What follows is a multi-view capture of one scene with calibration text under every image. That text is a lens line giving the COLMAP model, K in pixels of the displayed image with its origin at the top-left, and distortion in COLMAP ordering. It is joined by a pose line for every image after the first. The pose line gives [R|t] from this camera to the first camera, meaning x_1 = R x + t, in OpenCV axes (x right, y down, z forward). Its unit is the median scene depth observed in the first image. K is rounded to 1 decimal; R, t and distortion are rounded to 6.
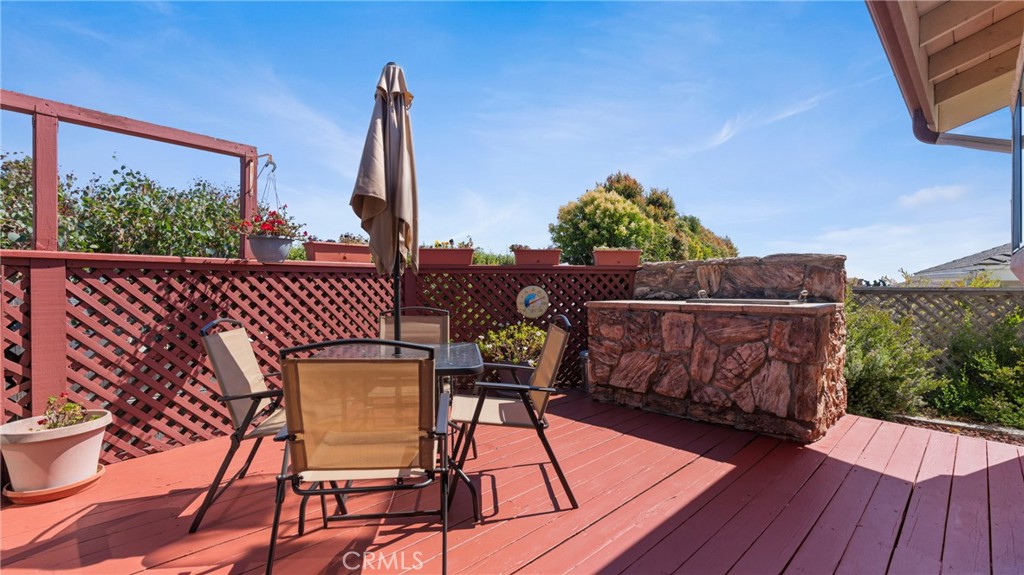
lens RADIAL K [[461.3, 0, 513.2], [0, 461.3, 283.5], [0, 0, 1]] dist [0.000164, 0.000210]
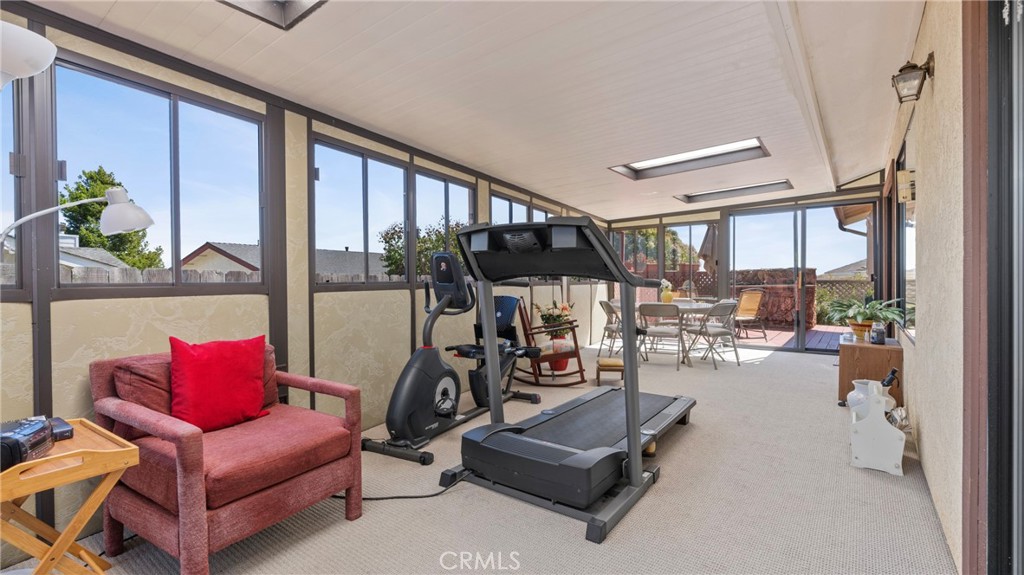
lens RADIAL K [[461.3, 0, 513.2], [0, 461.3, 283.5], [0, 0, 1]] dist [0.000164, 0.000210]
pose [[0.989370, -0.008803, 0.145156, -1.545234], [0.008263, 0.999957, 0.004322, 0.006263], [-0.145188, -0.003077, 0.989399, -1.546378]]
